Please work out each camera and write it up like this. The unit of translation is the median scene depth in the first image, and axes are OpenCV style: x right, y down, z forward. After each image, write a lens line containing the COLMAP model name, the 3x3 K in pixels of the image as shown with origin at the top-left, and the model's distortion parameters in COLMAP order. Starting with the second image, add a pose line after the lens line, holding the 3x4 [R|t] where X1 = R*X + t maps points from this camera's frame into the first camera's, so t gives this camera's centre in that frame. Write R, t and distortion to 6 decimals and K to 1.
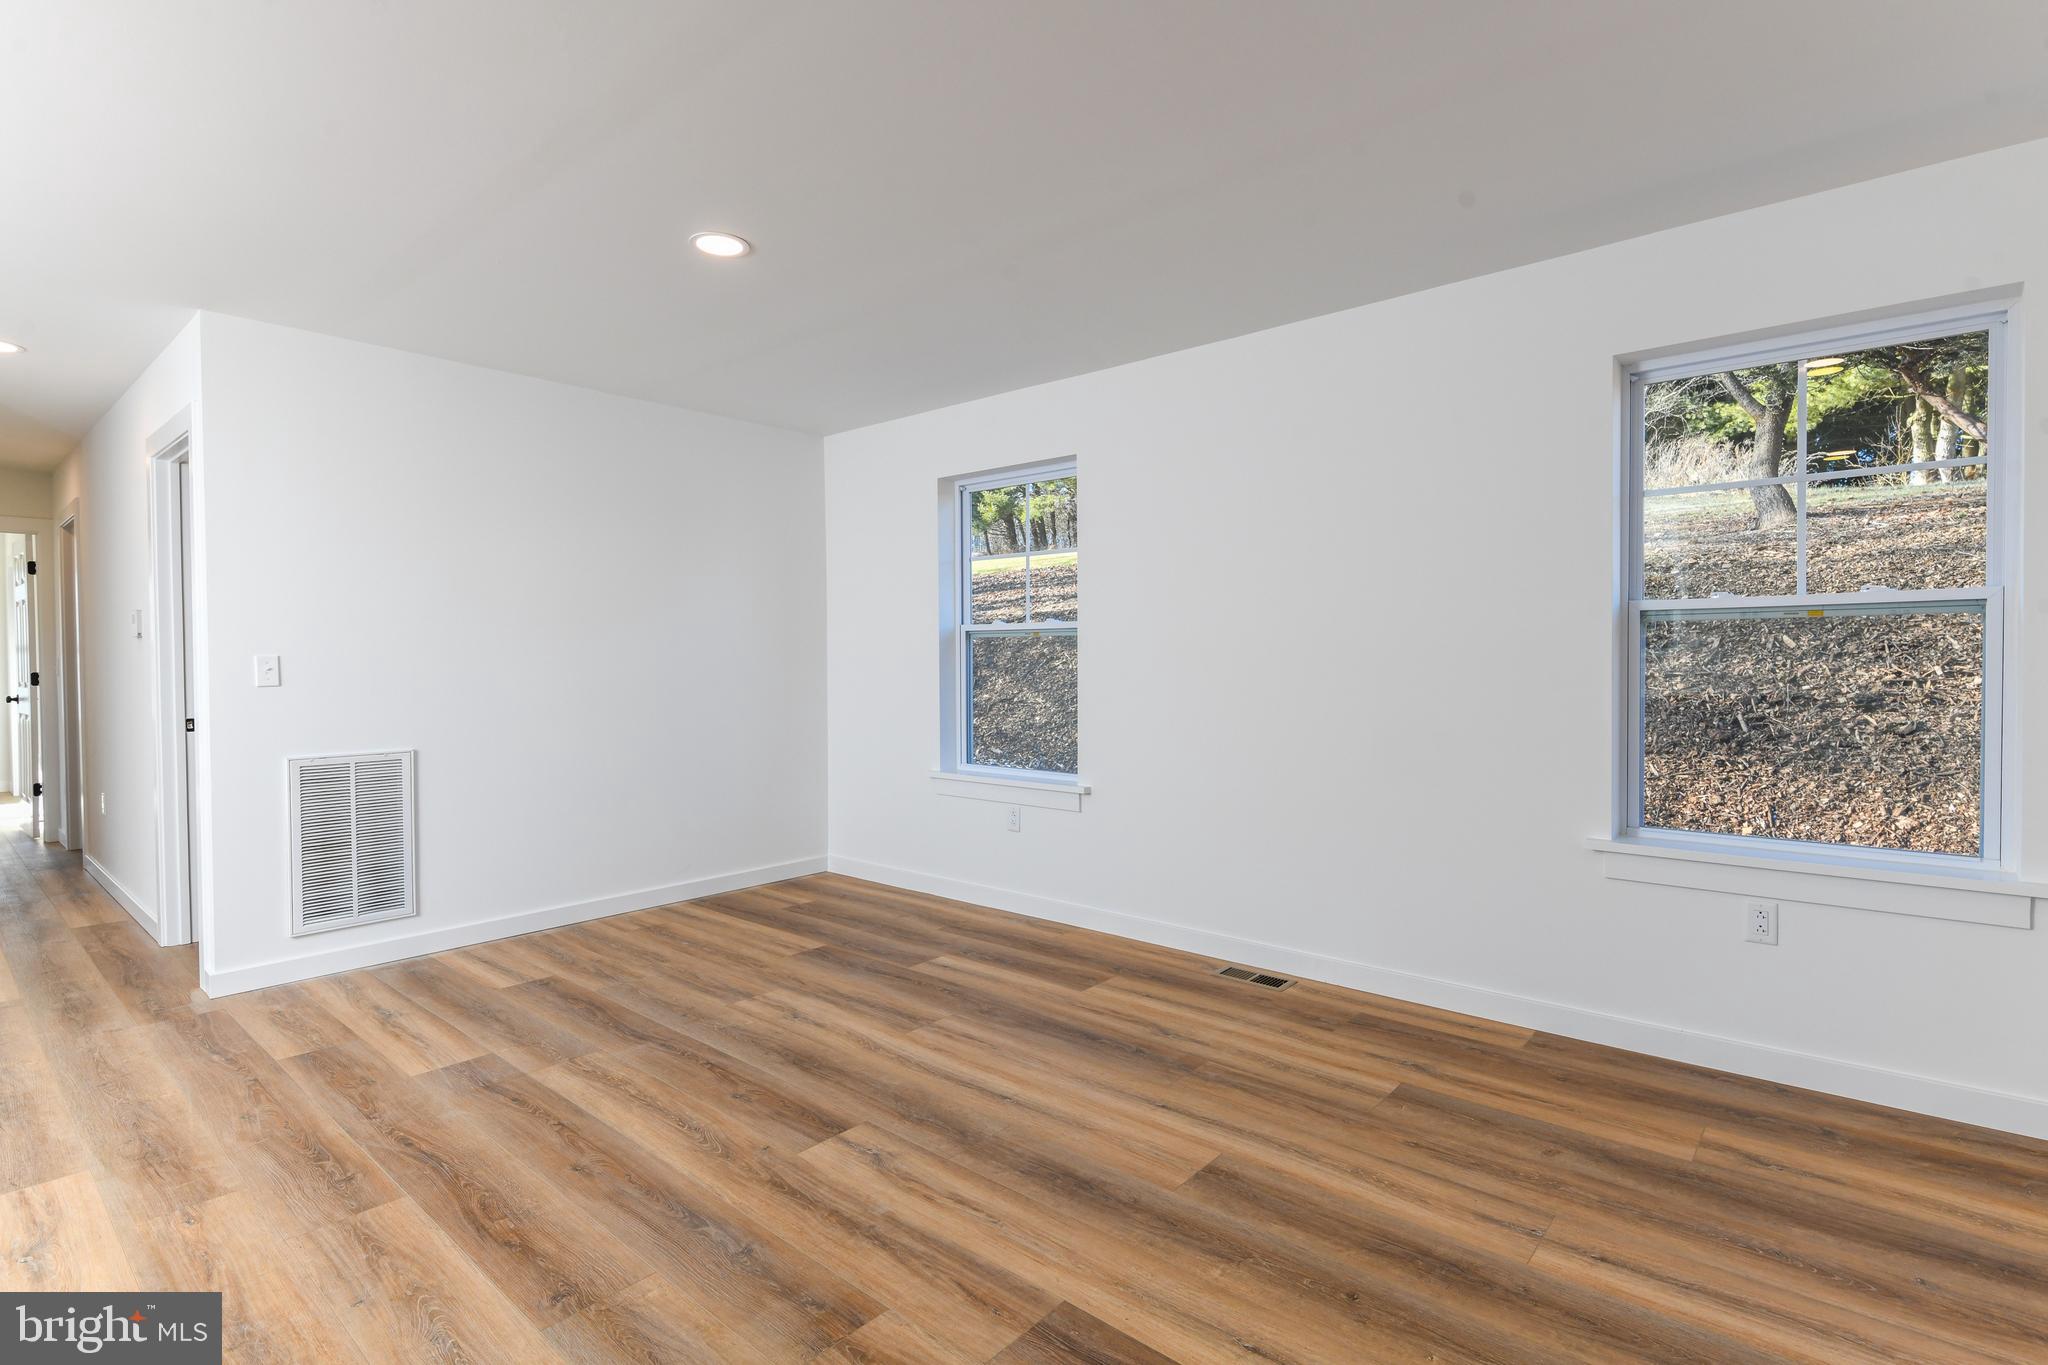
lens RADIAL K [[1008.8, 0, 1008.6], [0, 1008.8, 682.9], [0, 0, 1]] dist [0.014652, -0.006950]
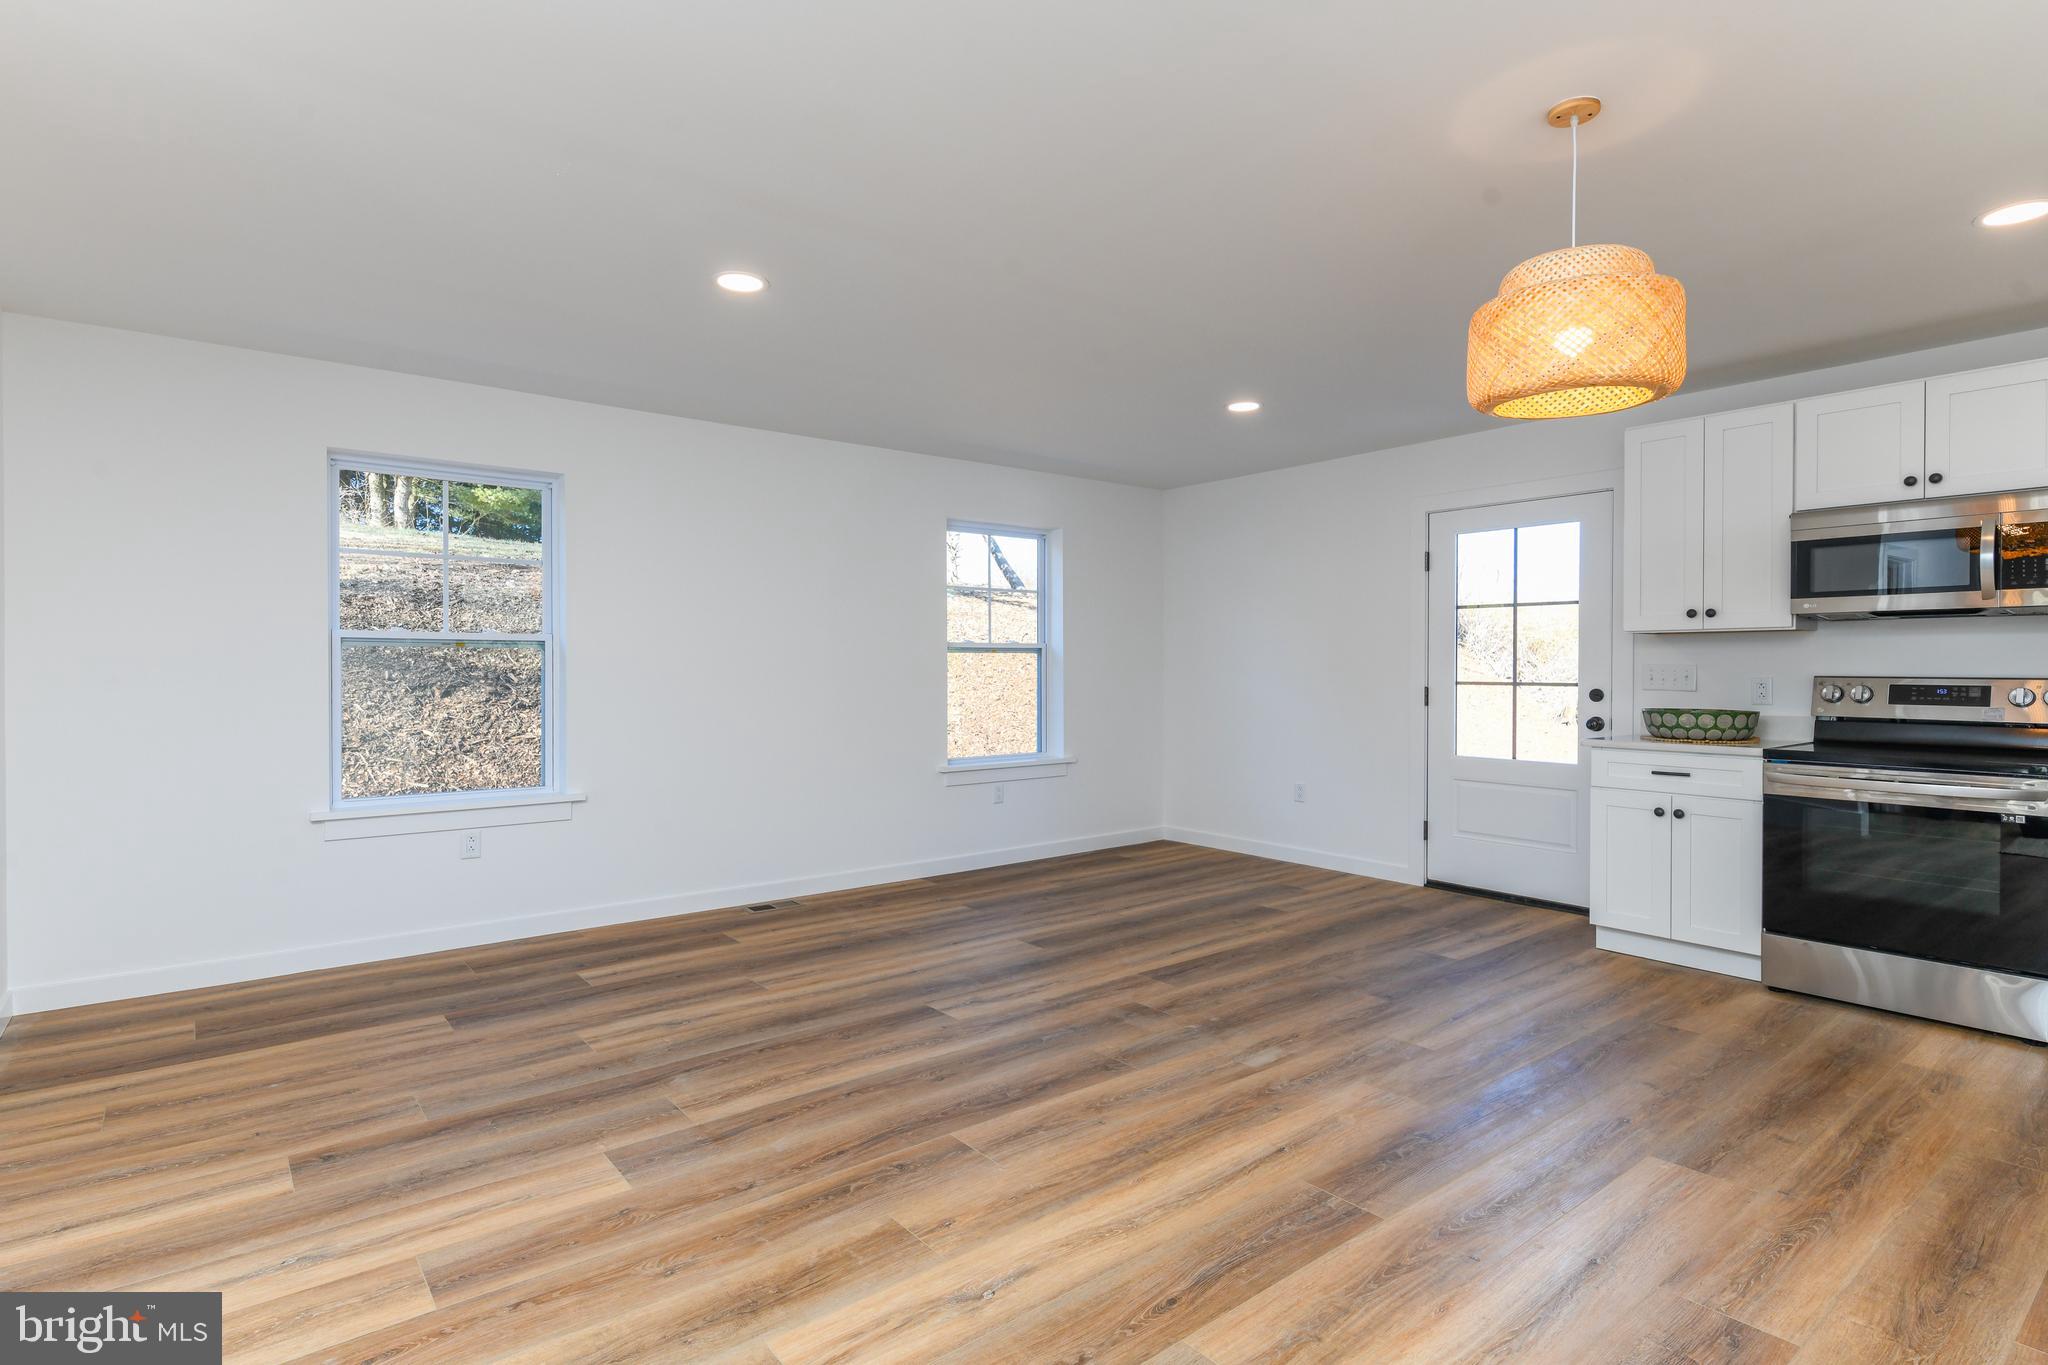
lens RADIAL K [[1008.8, 0, 987.7], [0, 1008.8, 673.7], [0, 0, 1]] dist [0.014652, -0.006950]
pose [[0.200910, -0.000780, 0.979609, -1.299090], [0.026443, 0.999640, -0.004627, -0.012761], [-0.979253, 0.026833, 0.200858, 0.536148]]
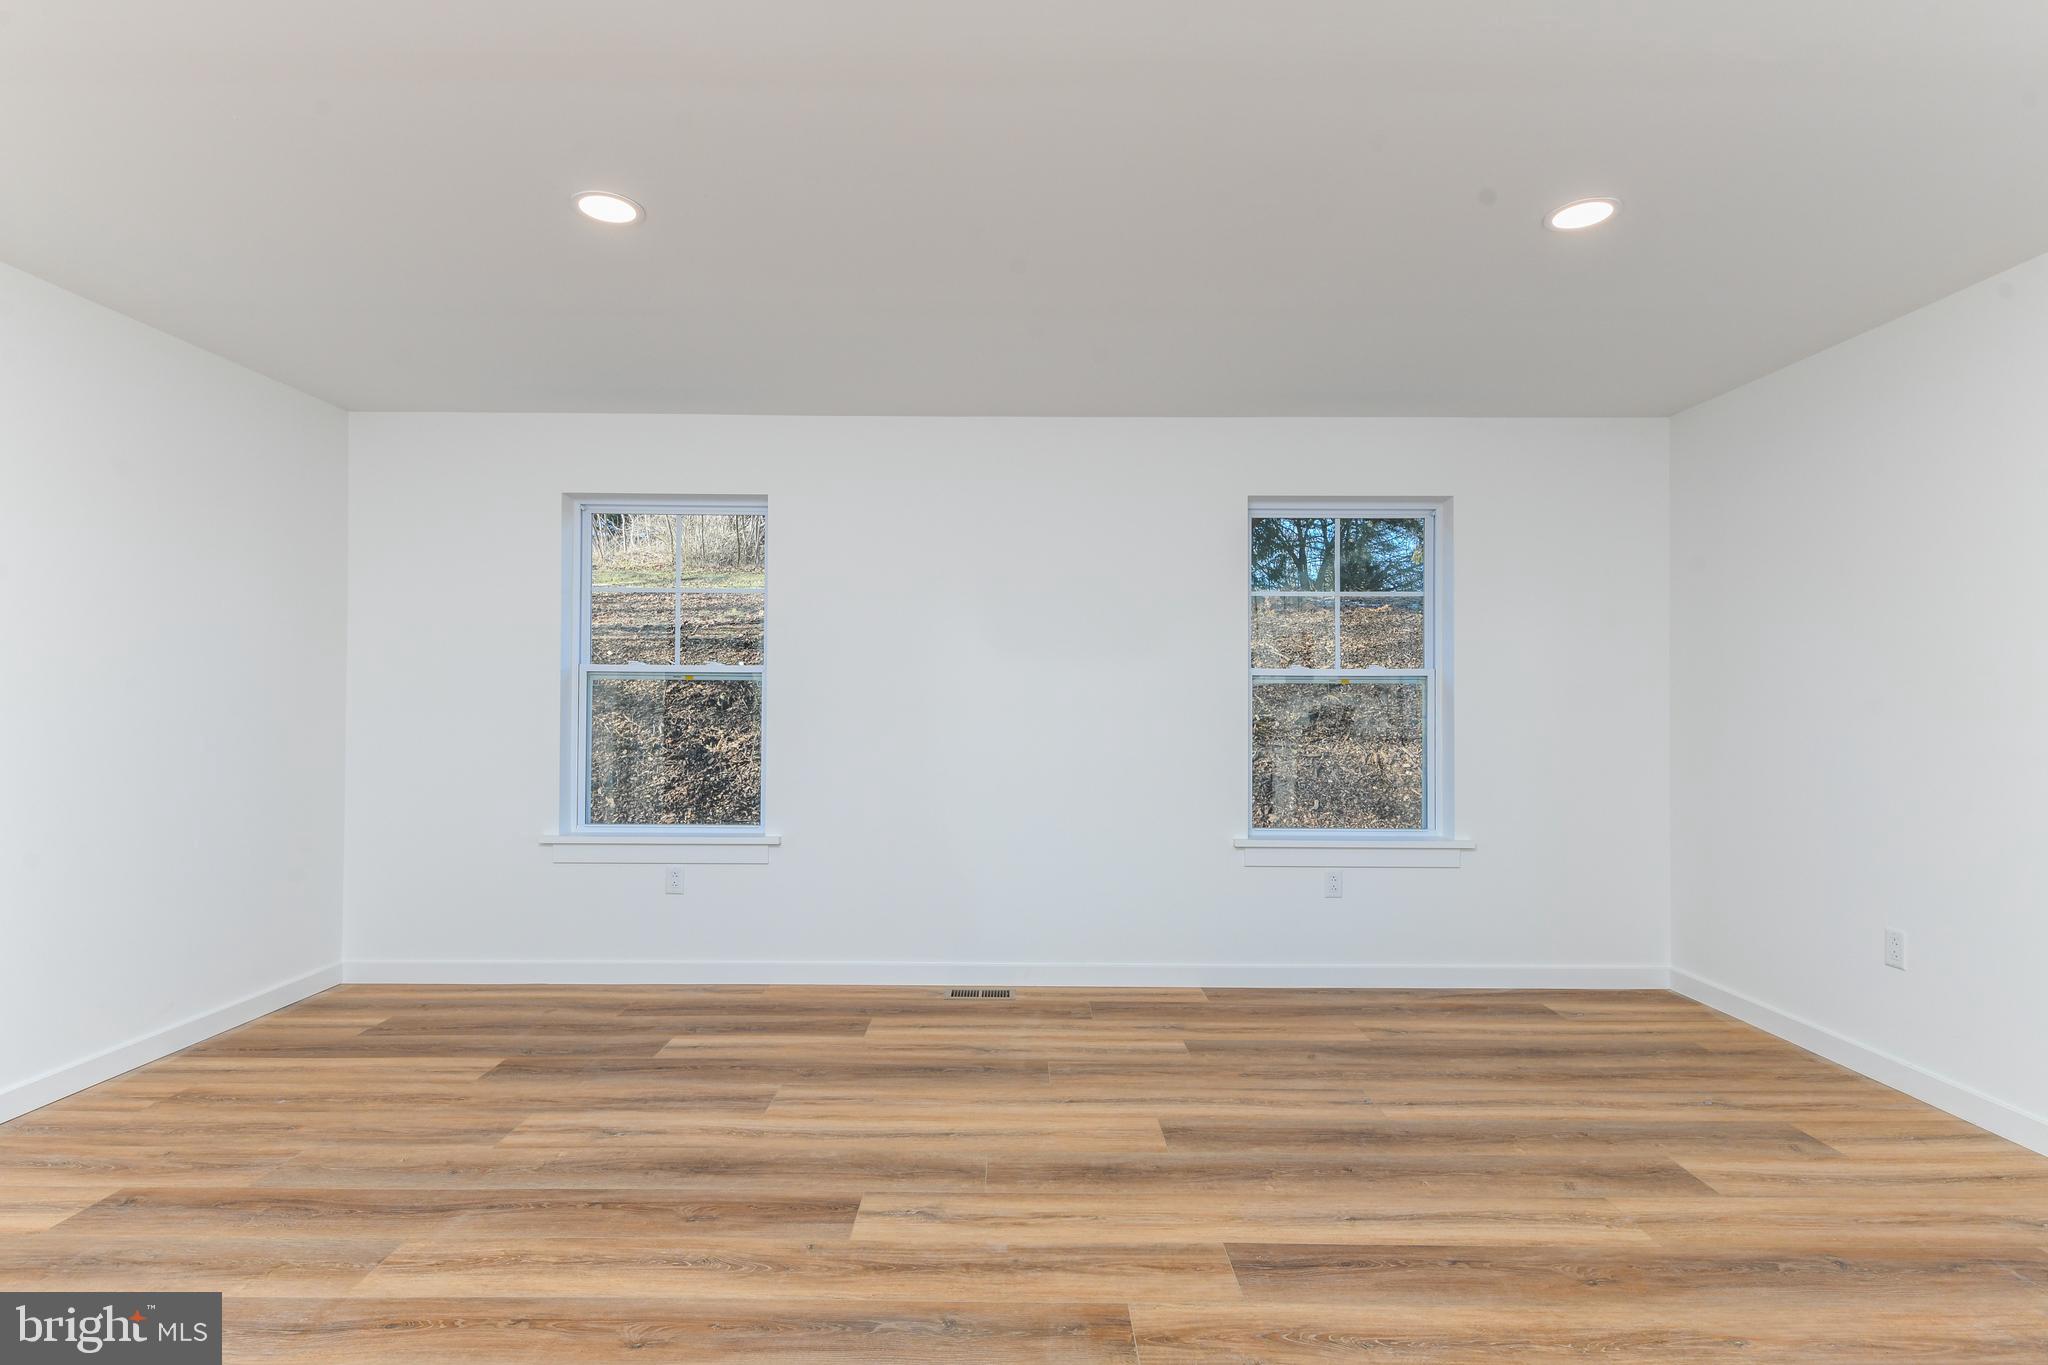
lens RADIAL K [[1008.8, 0, 1027.0], [0, 1008.8, 684.9], [0, 0, 1]] dist [0.014652, -0.006950]
pose [[0.751373, 0.020385, 0.659563, -0.581364], [0.009131, 0.999106, -0.041282, -0.006638], [-0.659815, 0.037041, 0.750515, 0.136123]]
